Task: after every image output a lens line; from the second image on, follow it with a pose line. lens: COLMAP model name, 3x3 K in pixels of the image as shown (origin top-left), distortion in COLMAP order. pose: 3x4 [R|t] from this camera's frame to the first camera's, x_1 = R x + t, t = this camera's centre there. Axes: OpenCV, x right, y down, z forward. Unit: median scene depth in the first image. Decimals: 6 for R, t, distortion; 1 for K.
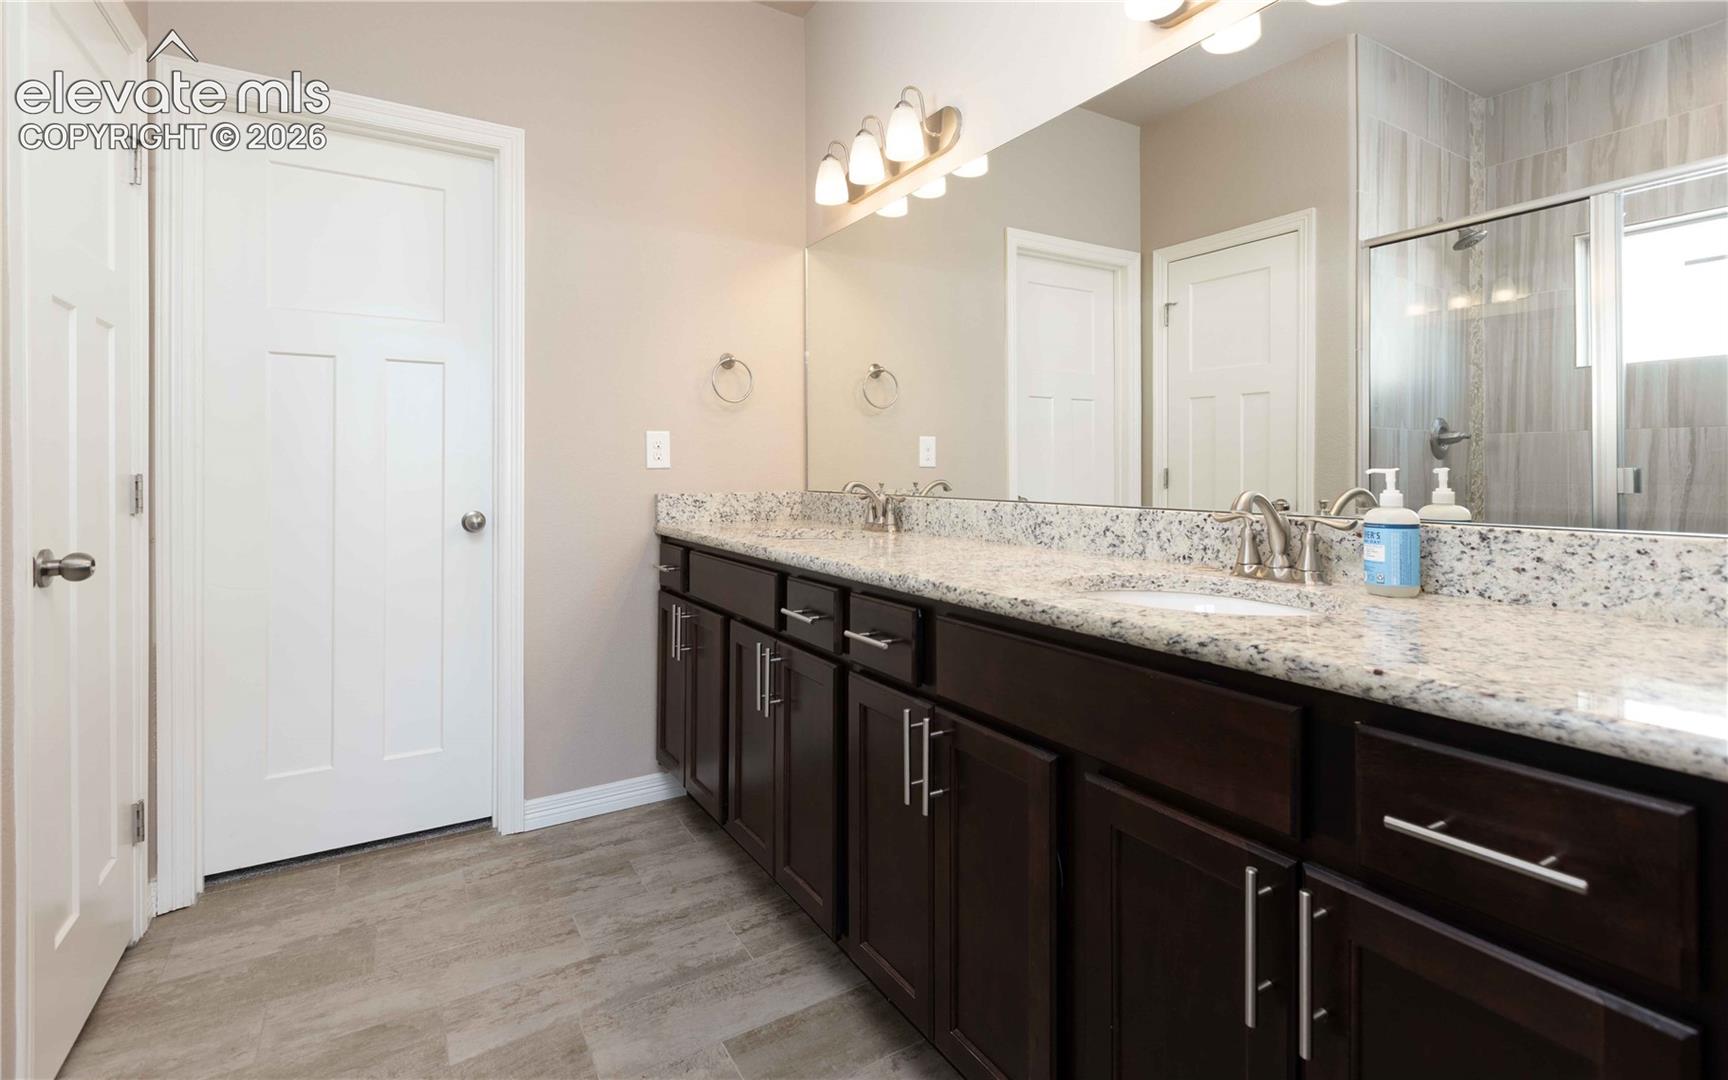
lens RADIAL K [[780.8, 0, 861.8], [0, 780.8, 466.7], [0, 0, 1]] dist [-0.002099, -0.000848]
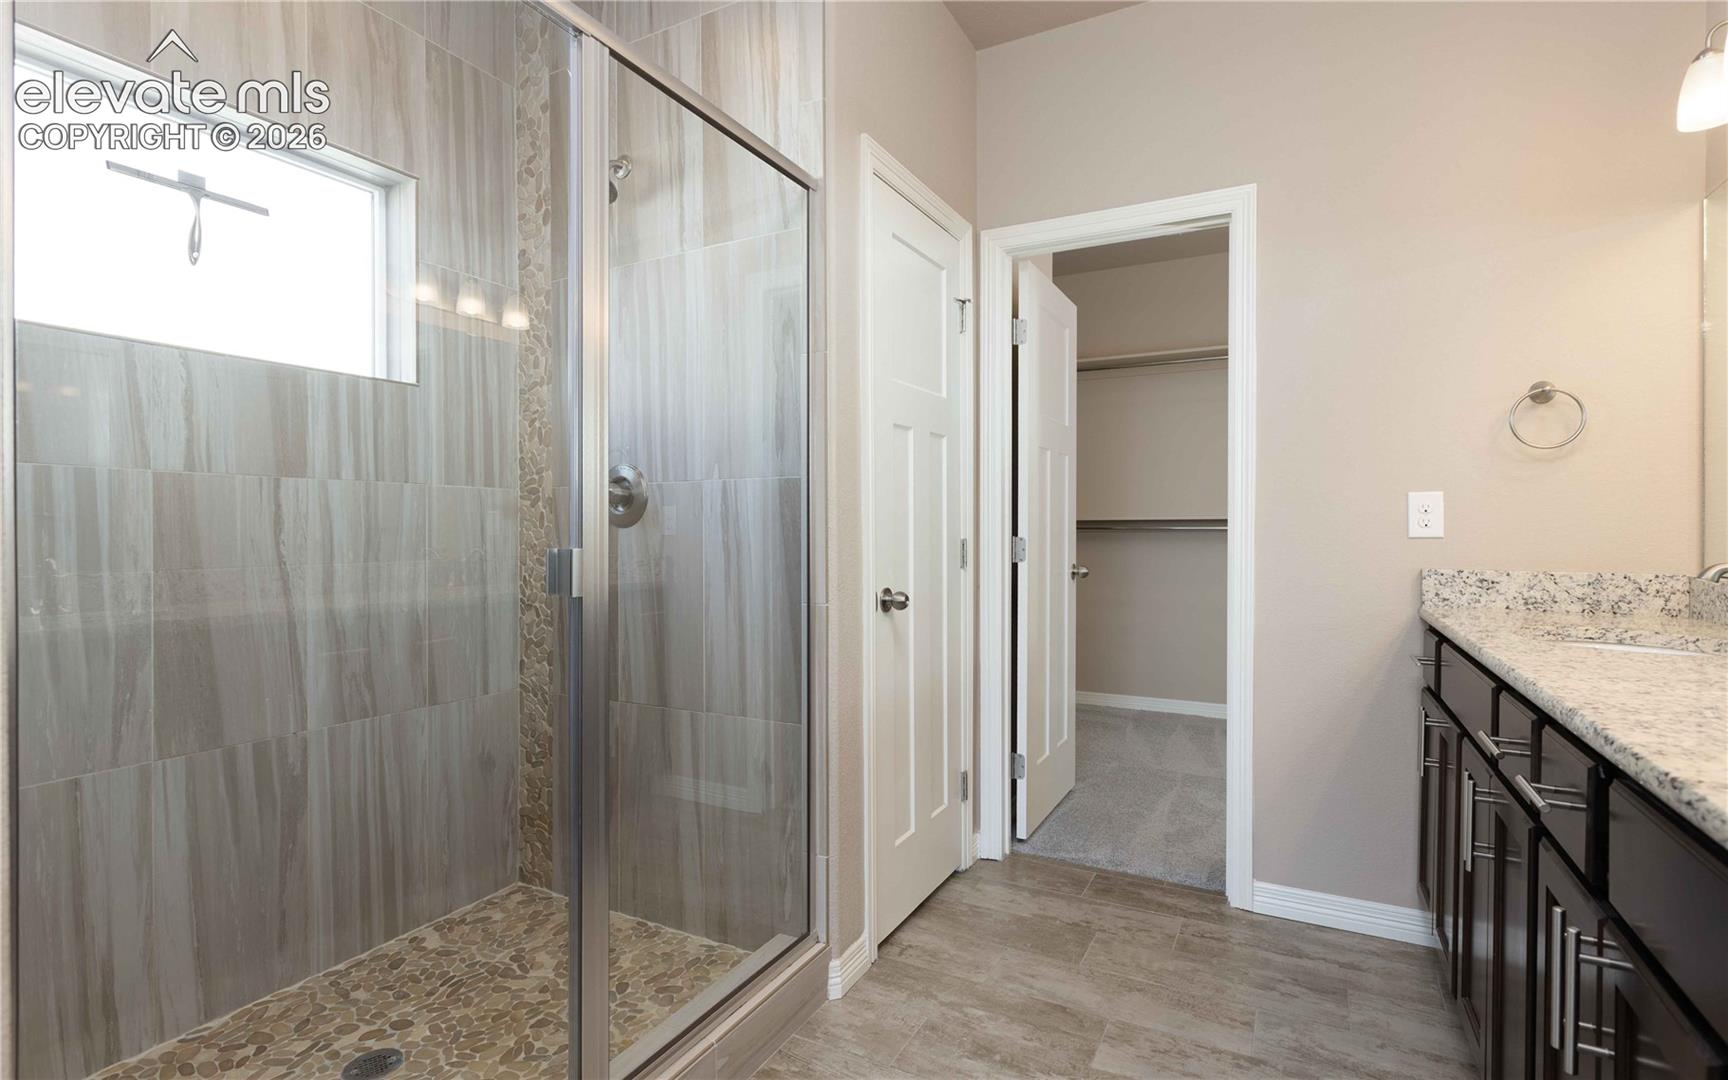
lens RADIAL K [[820.0, 0, 864.0], [0, 820.0, 540.0], [0, 0, 1]] dist [0.000638, -0.000546]
pose [[0.509057, 0.014091, -0.860617, 0.207734], [-0.001590, 0.999880, 0.015431, -0.008909], [0.860731, -0.006487, 0.509018, 0.075625]]
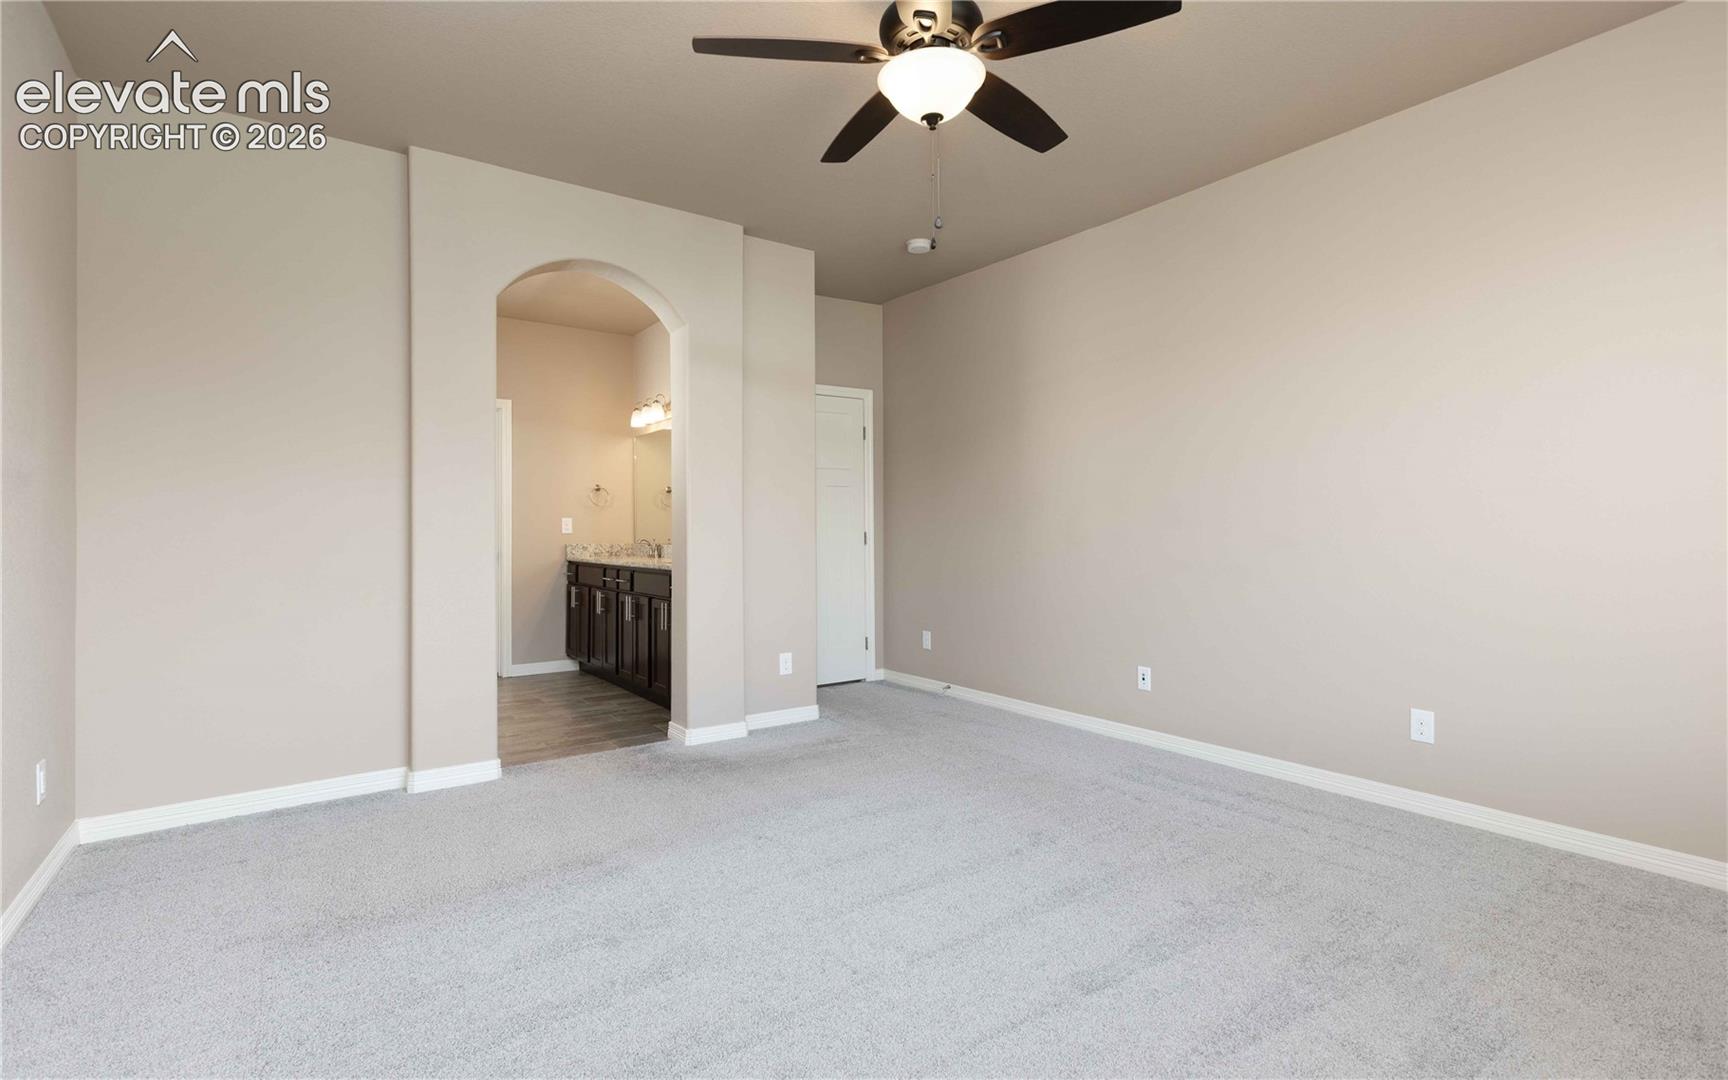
lens RADIAL K [[820.0, 0, 864.0], [0, 820.0, 540.0], [0, 0, 1]] dist [0.000638, -0.000546]
pose [[0.997658, 0.000709, 0.068398, 0.565111], [-0.001448, 0.999941, 0.010754, -0.007917], [-0.068386, -0.010828, 0.997600, -1.865951]]
